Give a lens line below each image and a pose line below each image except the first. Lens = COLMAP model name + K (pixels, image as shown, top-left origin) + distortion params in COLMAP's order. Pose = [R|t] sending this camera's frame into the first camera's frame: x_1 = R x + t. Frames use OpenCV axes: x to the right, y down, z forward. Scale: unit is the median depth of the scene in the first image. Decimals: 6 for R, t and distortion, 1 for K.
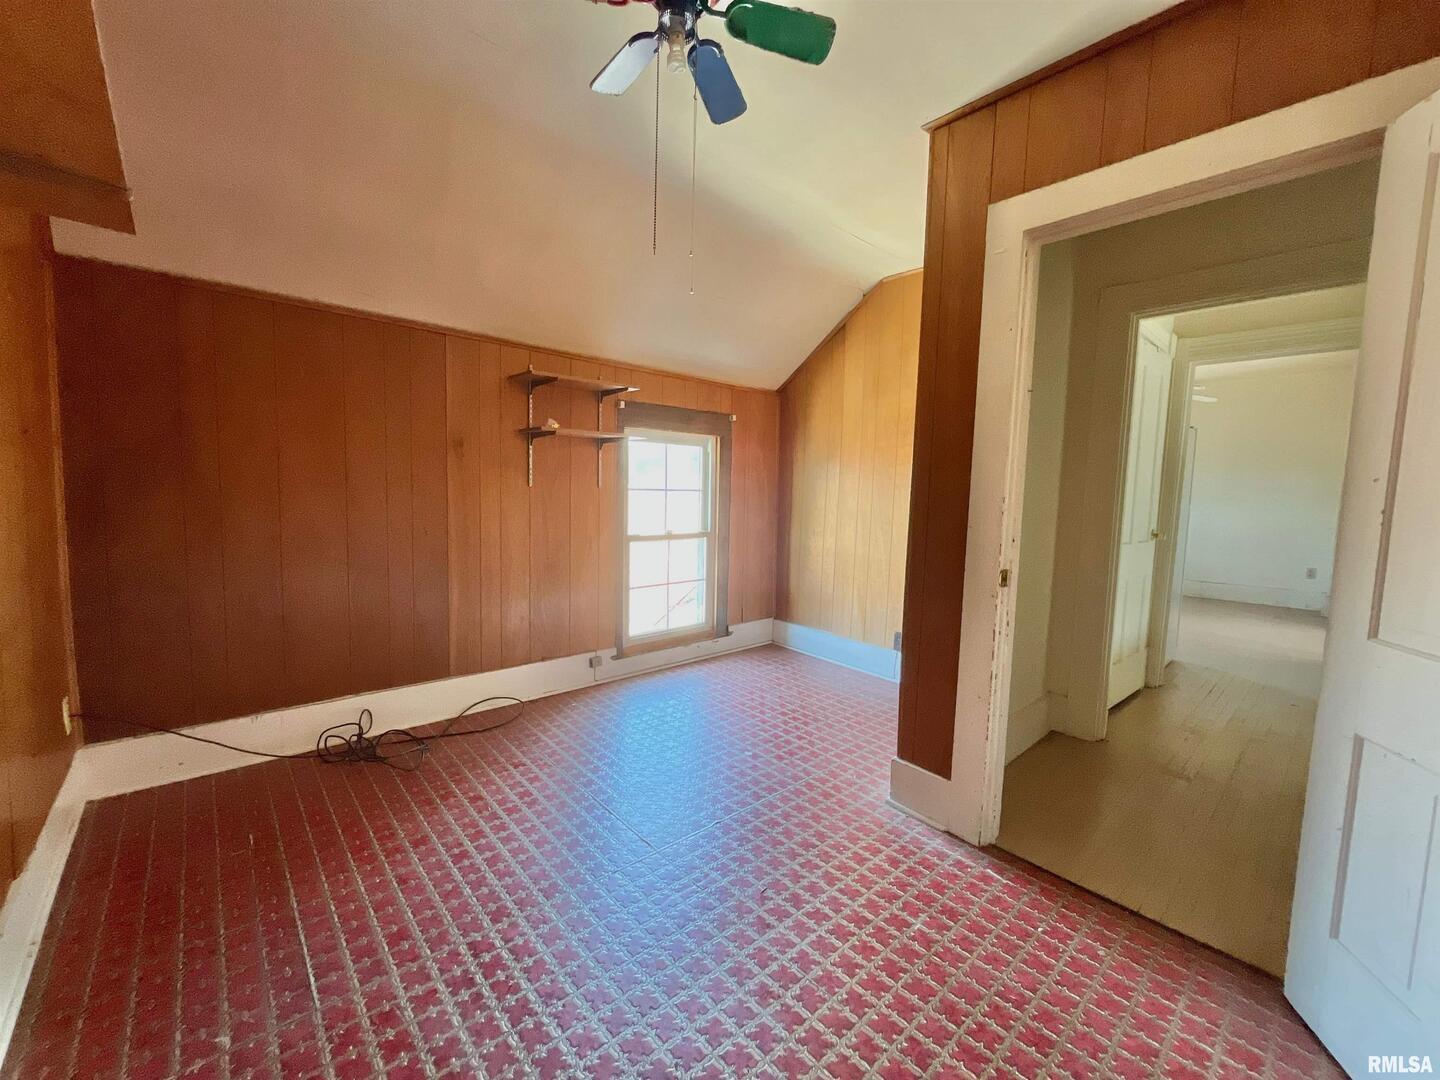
lens RADIAL K [[580.4, 0, 714.0], [0, 580.4, 537.5], [0, 0, 1]] dist [-0.002776, -0.000272]
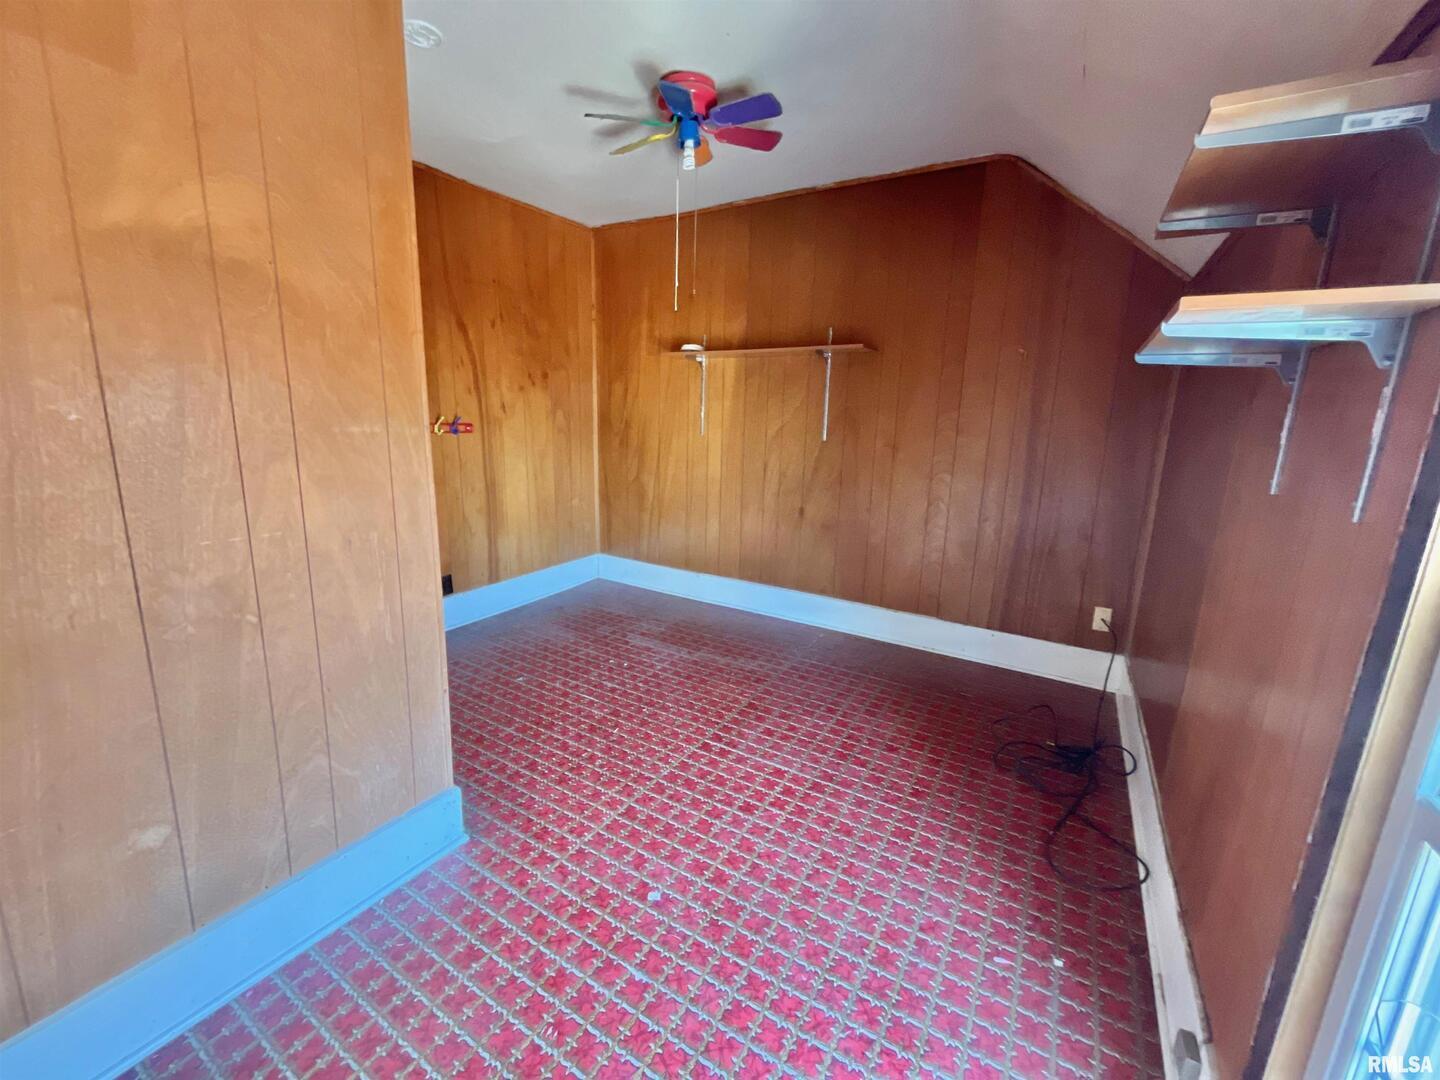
lens RADIAL K [[580.4, 0, 722.9], [0, 580.4, 537.5], [0, 0, 1]] dist [-0.002776, -0.000272]
pose [[-0.952715, 0.011337, -0.303655, 0.194616], [-0.079324, 0.955374, 0.284550, -0.191054], [0.293330, 0.295182, -0.909299, 1.669386]]
